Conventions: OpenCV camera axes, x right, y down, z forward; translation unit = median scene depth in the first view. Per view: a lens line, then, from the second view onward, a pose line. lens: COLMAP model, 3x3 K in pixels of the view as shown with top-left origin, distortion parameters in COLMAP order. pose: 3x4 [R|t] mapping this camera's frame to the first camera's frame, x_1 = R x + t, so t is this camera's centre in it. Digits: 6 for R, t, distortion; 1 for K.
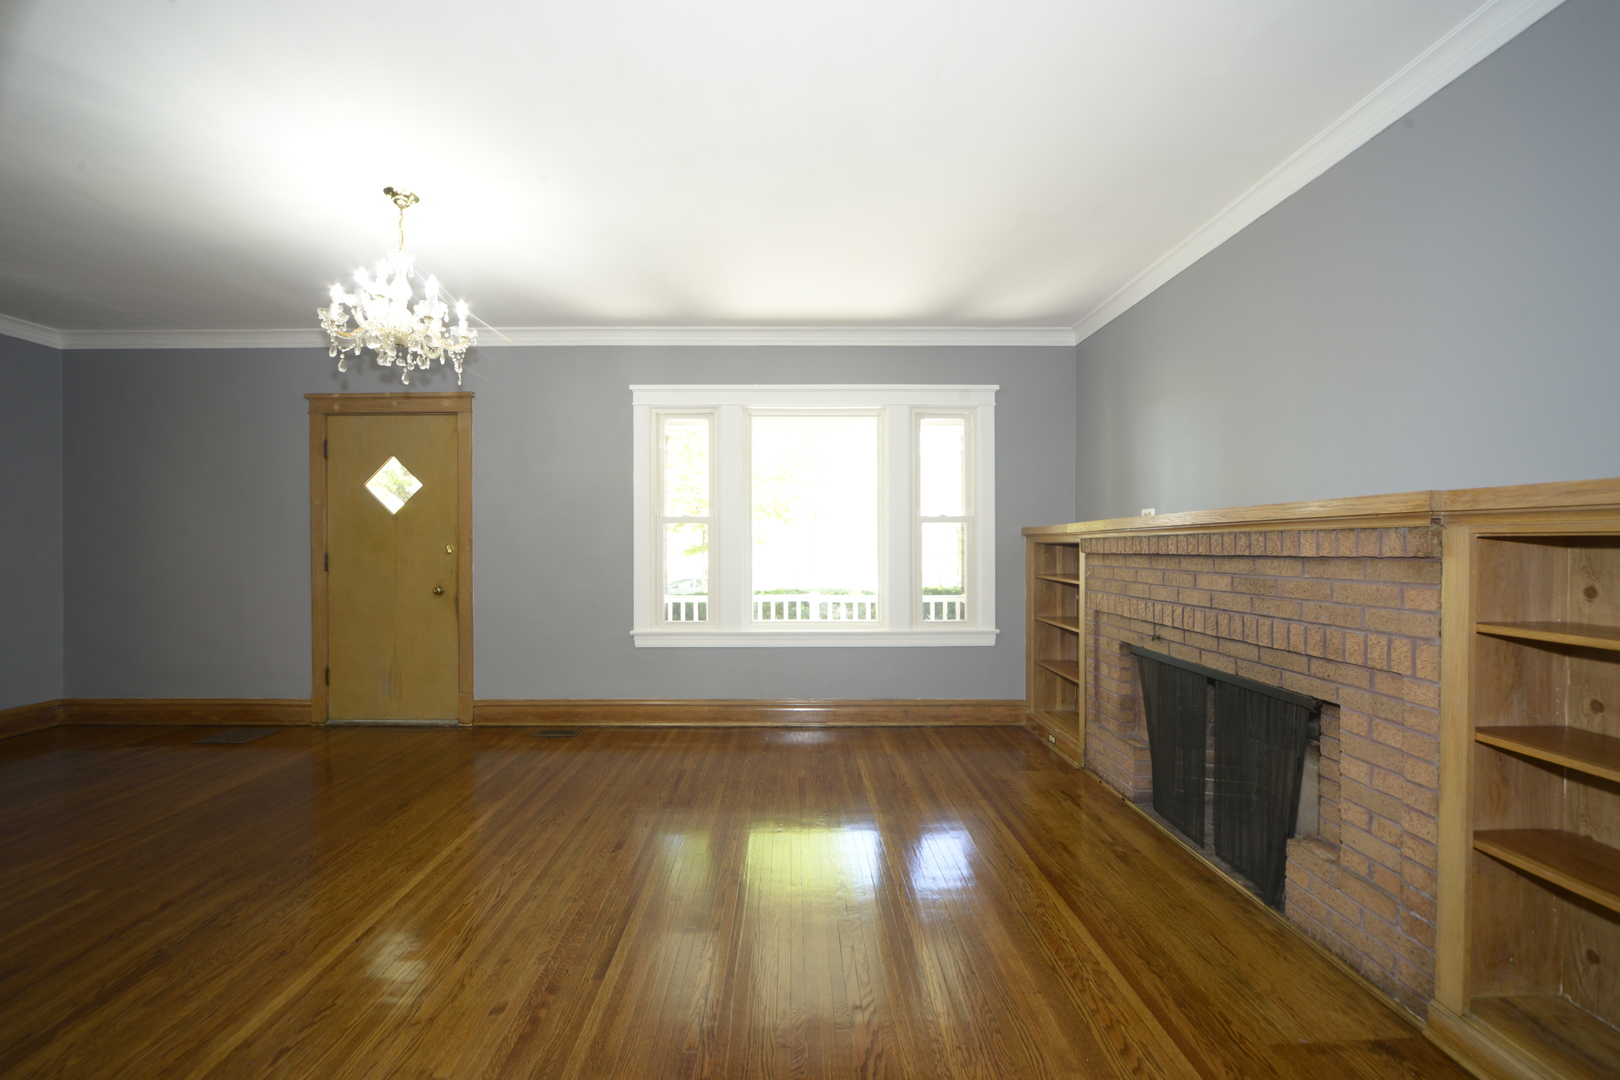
lens RADIAL K [[616.1, 0, 808.6], [0, 616.1, 548.3], [0, 0, 1]] dist [-0.003428, 0.000417]
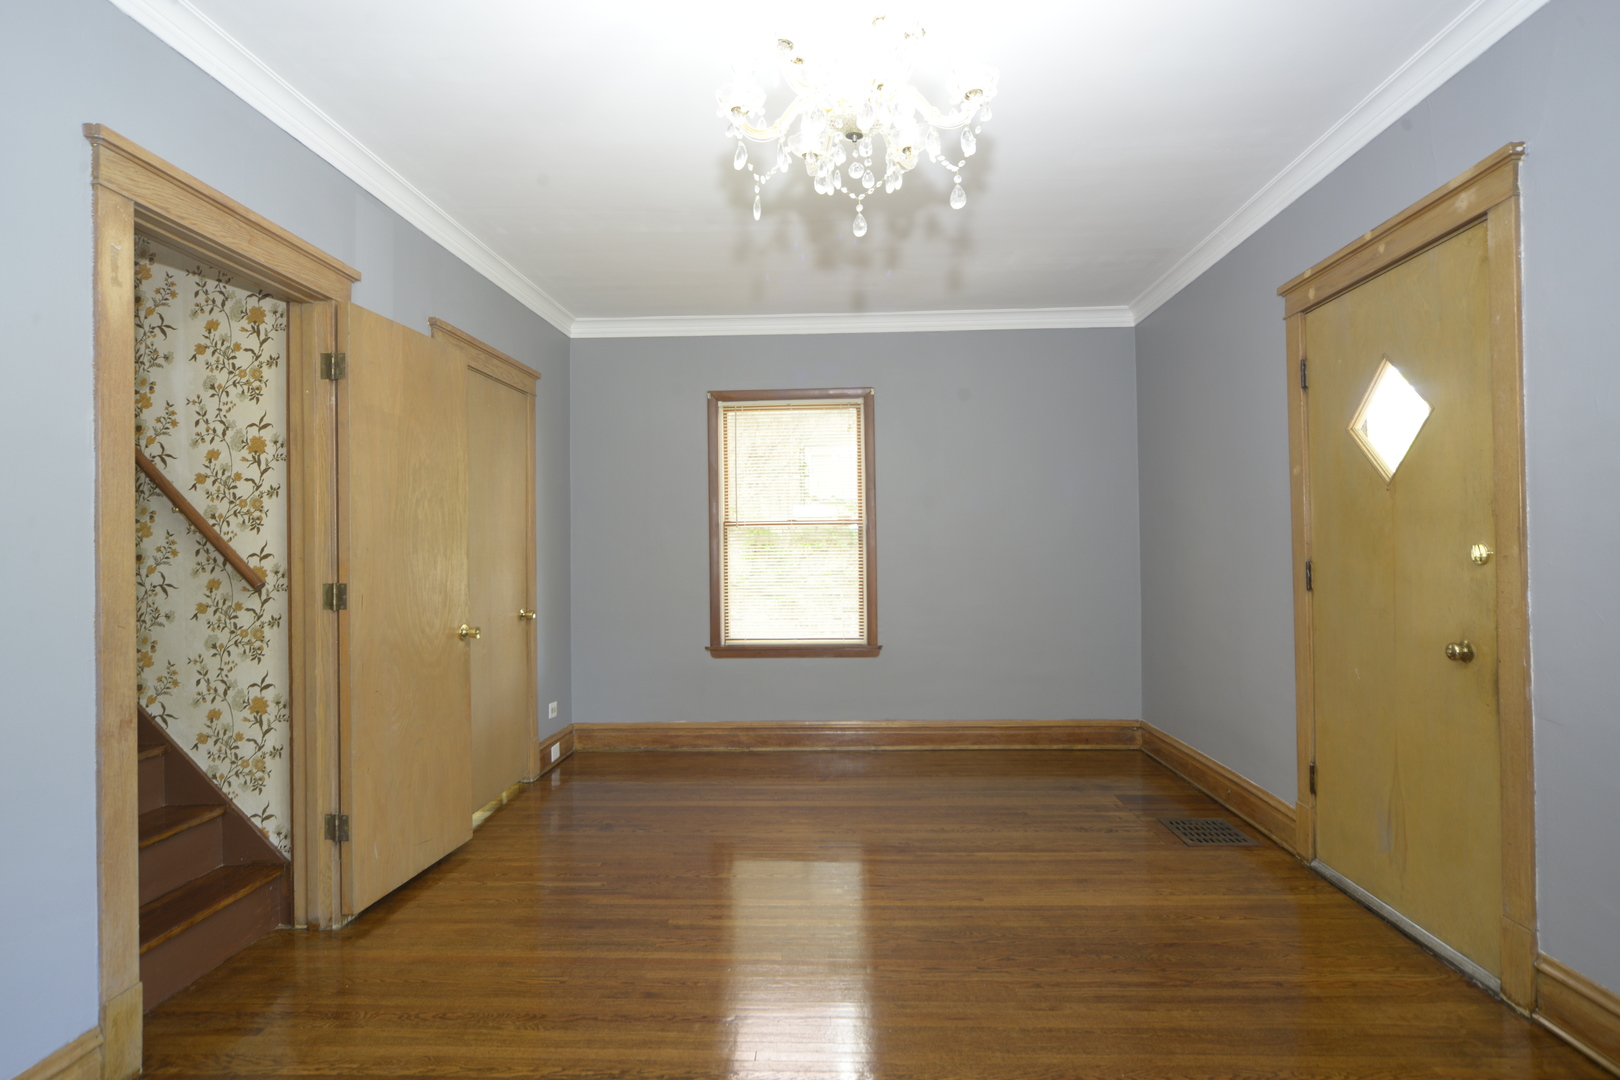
lens RADIAL K [[811.3, 0, 803.9], [0, 811.3, 543.3], [0, 0, 1]] dist [-0.014815, 0.004753]
pose [[-0.070027, -0.007470, -0.997517, -0.027004], [0.007143, 0.999943, -0.007989, -0.006304], [0.997520, -0.007685, -0.069969, 0.885741]]
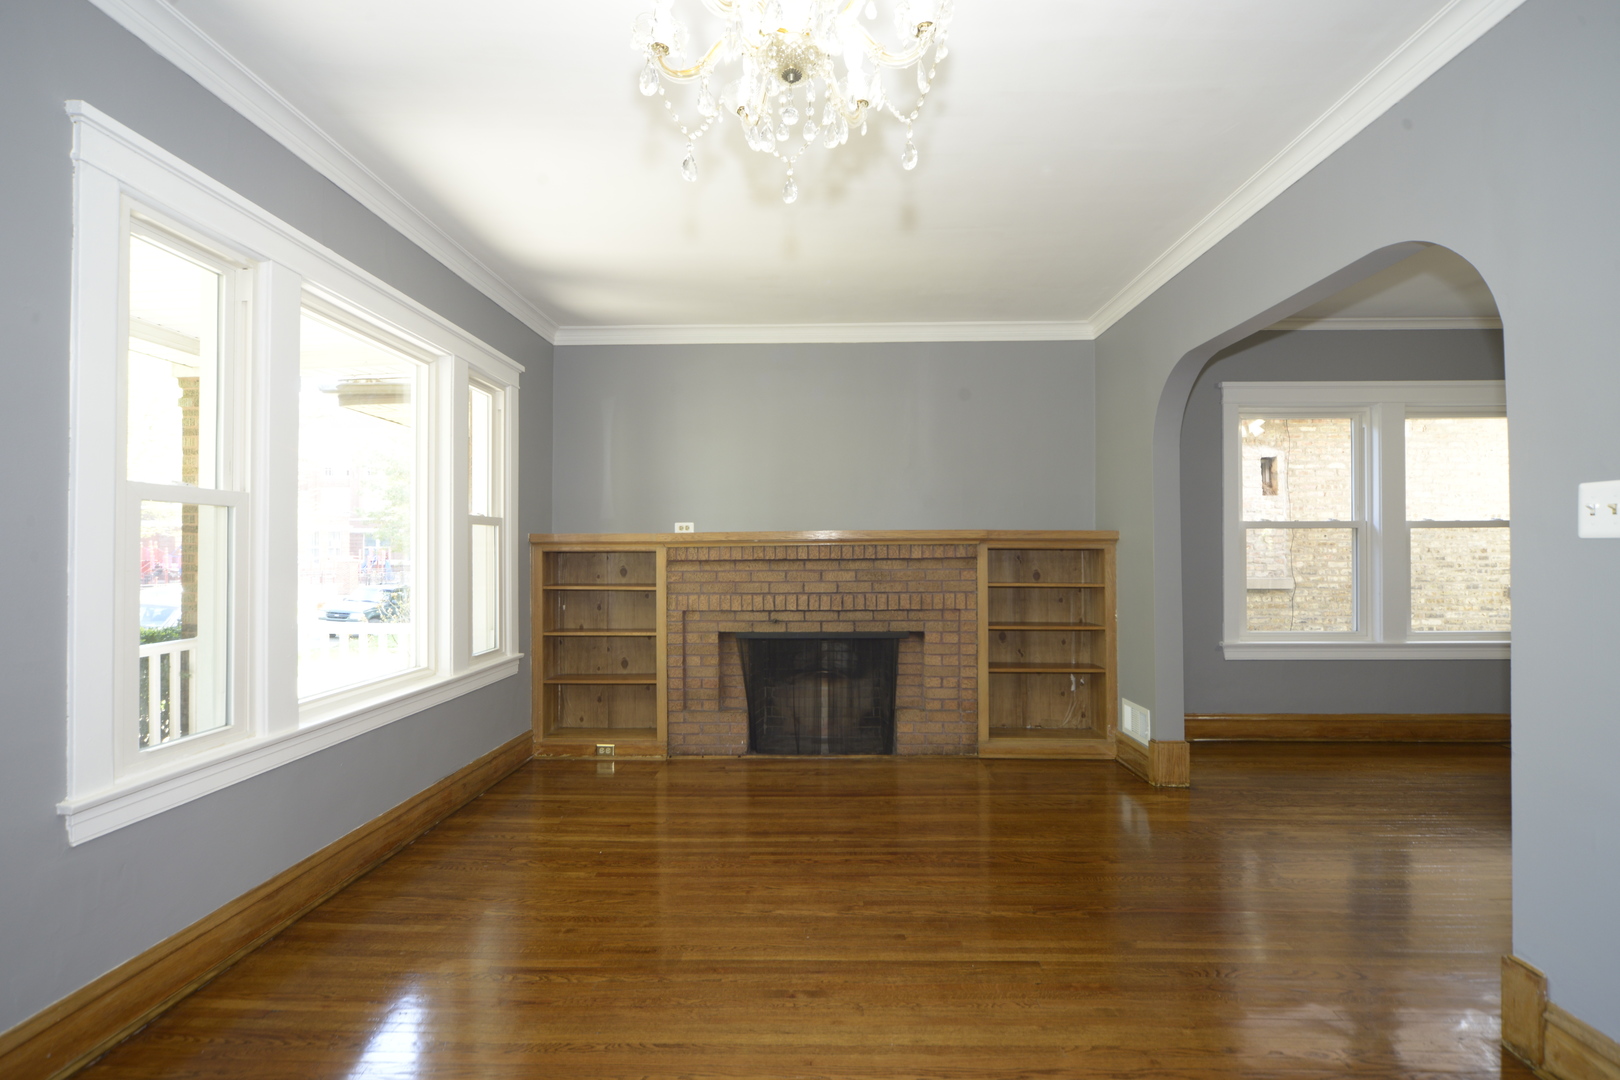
lens RADIAL K [[721.4, 0, 811.1], [0, 721.4, 542.8], [0, 0, 1]] dist [-0.003858, 0.000405]
pose [[0.042621, 0.013985, 0.998993, -1.024747], [0.009047, 0.999856, -0.014383, -0.004148], [-0.999050, 0.009650, 0.042488, 0.853515]]
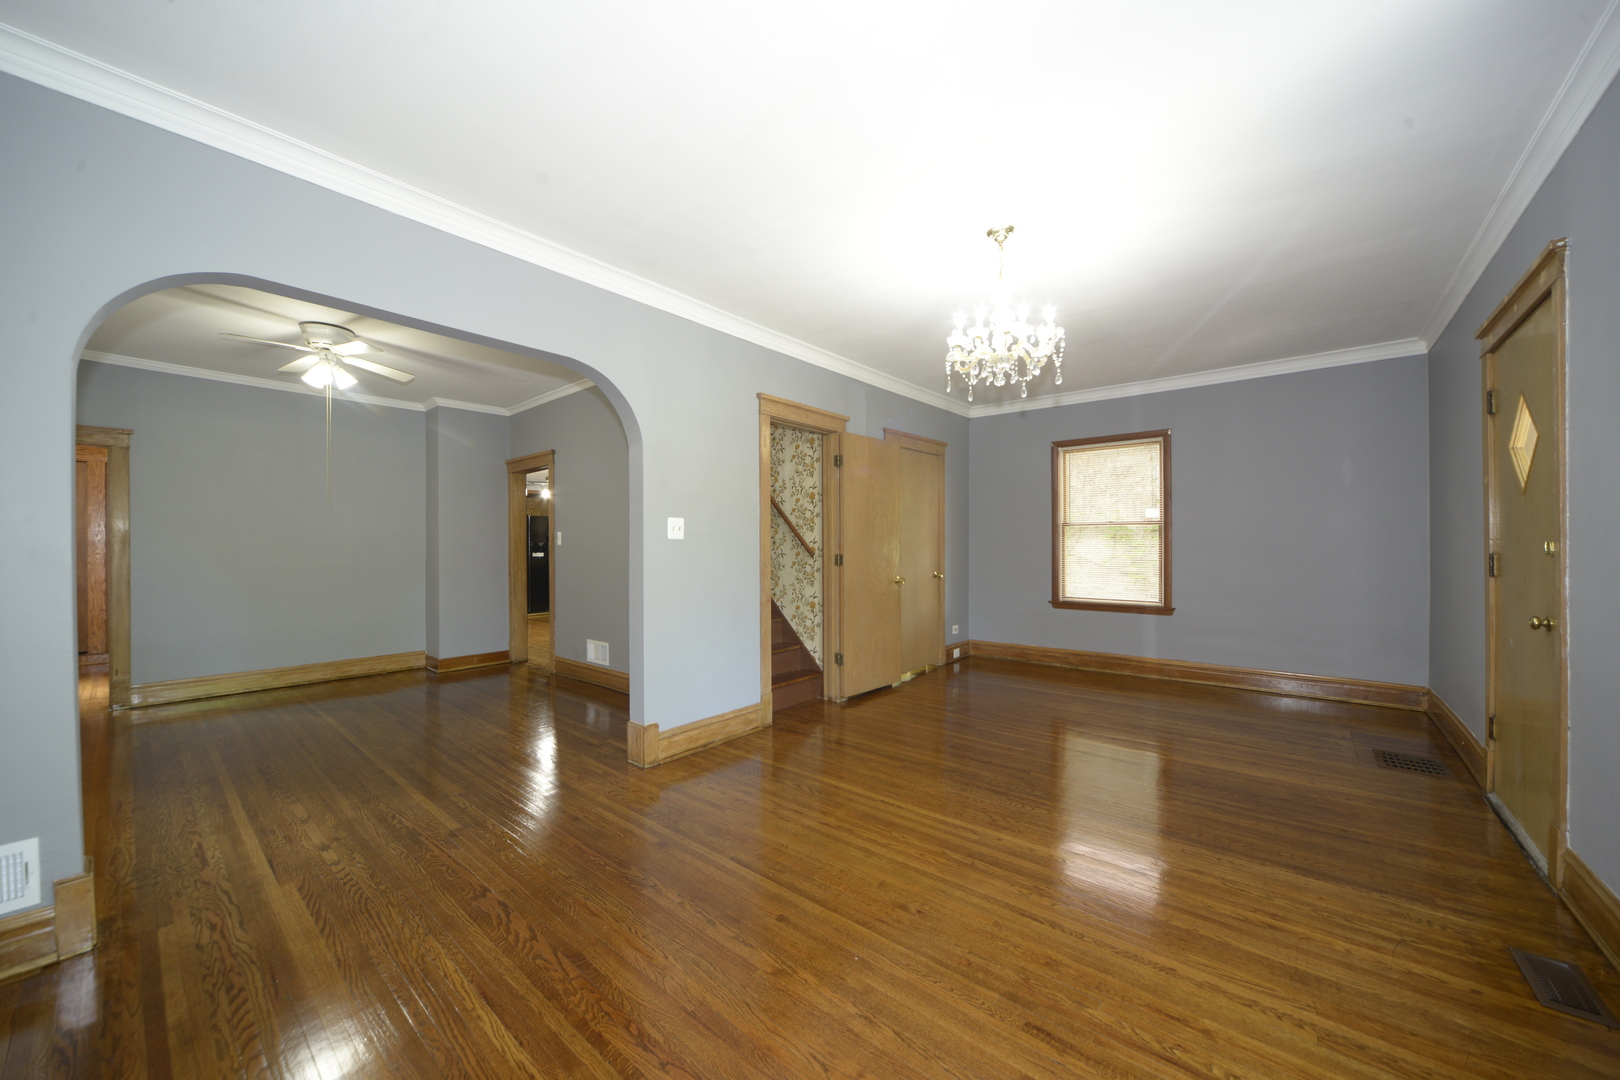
lens RADIAL K [[585.6, 0, 802.9], [0, 585.6, 543.4], [0, 0, 1]] dist [-0.006303, 0.000073]
pose [[-0.665178, 0.003410, -0.746677, 0.339713], [0.000214, 0.999990, 0.004376, -0.007598], [0.746685, 0.002751, -0.665172, 1.276097]]
